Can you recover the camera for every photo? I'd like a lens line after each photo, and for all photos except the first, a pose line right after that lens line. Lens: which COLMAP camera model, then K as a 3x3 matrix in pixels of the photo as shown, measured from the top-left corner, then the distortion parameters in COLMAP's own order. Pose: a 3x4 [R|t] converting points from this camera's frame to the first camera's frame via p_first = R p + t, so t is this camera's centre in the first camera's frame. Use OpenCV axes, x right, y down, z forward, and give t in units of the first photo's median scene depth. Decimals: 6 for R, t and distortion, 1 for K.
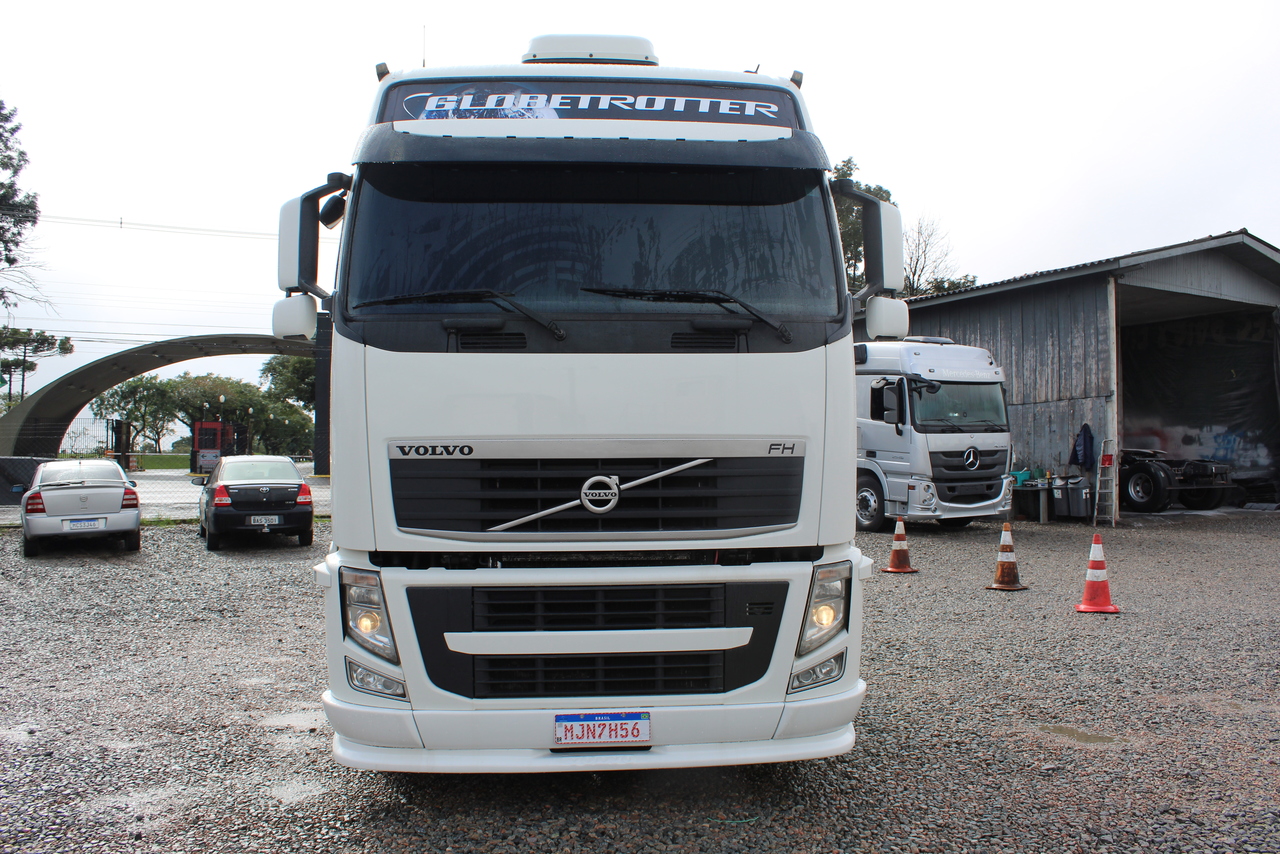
lens RADIAL K [[1080.2, 0, 649.9], [0, 1080.2, 428.6], [0, 0, 1]] dist [-0.170098, 0.159426]
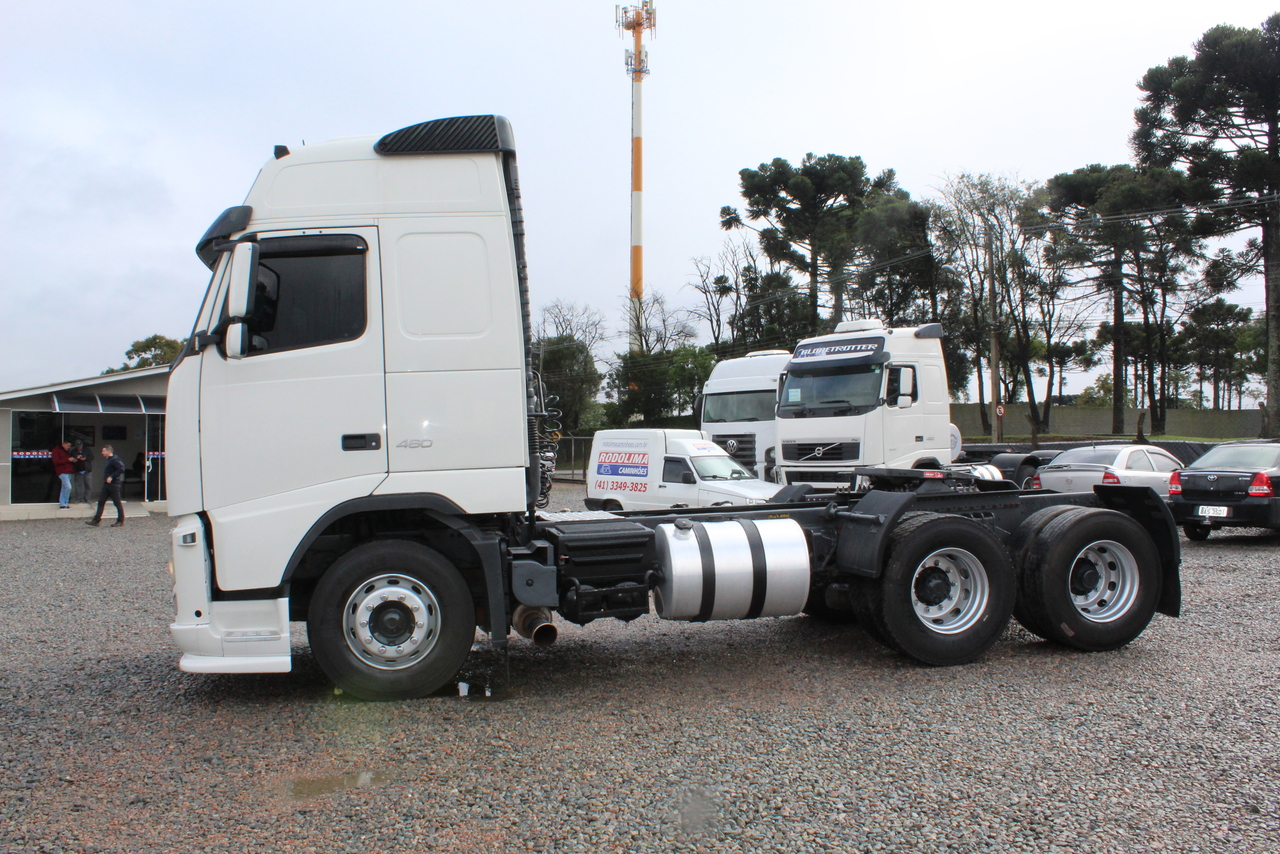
lens RADIAL K [[1080.2, 0, 649.9], [0, 1080.2, 428.6], [0, 0, 1]] dist [-0.170098, 0.159426]
pose [[0.148290, -0.010940, -0.988883, 1.650317], [0.031863, 0.999473, -0.006279, 0.021079], [0.988431, -0.030578, 0.148560, 1.432969]]
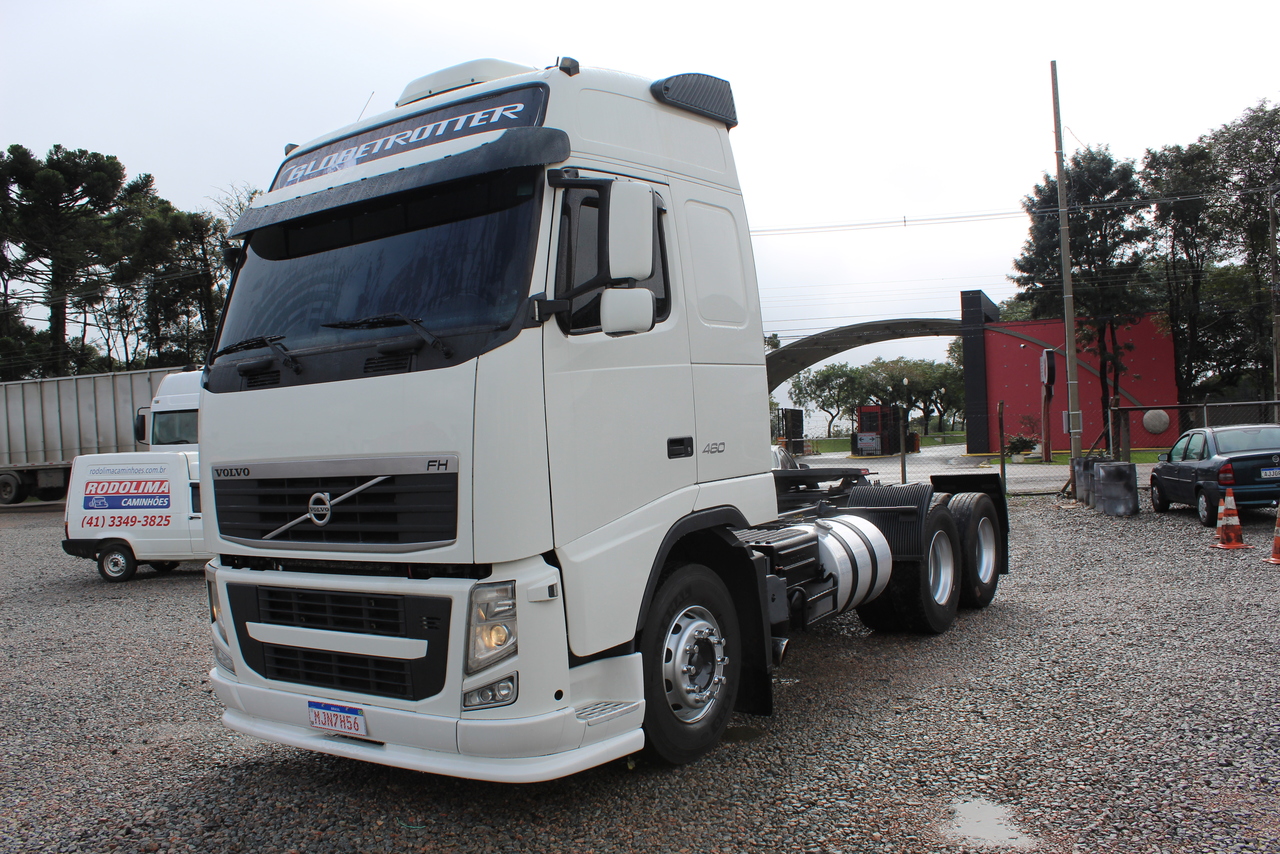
lens RADIAL K [[1080.2, 0, 649.9], [0, 1080.2, 428.6], [0, 0, 1]] dist [-0.170098, 0.159426]
pose [[0.785290, -0.039103, -0.617892, 0.891261], [0.053536, 0.998554, 0.004847, -0.009410], [0.616809, -0.036886, 0.786248, 0.339140]]
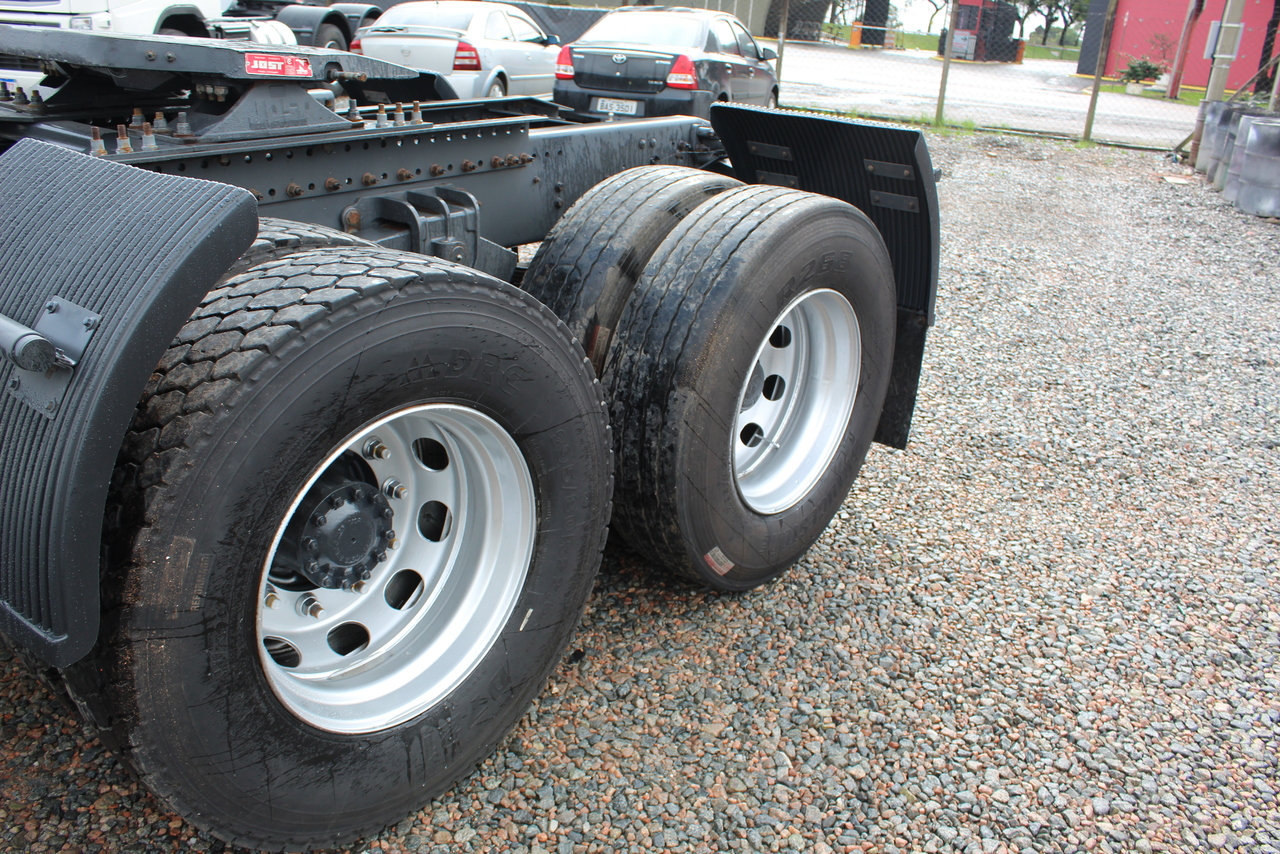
lens RADIAL K [[1080.2, 0, 649.9], [0, 1080.2, 428.6], [0, 0, 1]] dist [-0.170098, 0.159426]
pose [[0.720927, 0.301561, -0.623959, 0.422561], [-0.053567, 0.921914, 0.383673, 0.063228], [0.690938, -0.243177, 0.680787, 1.916679]]
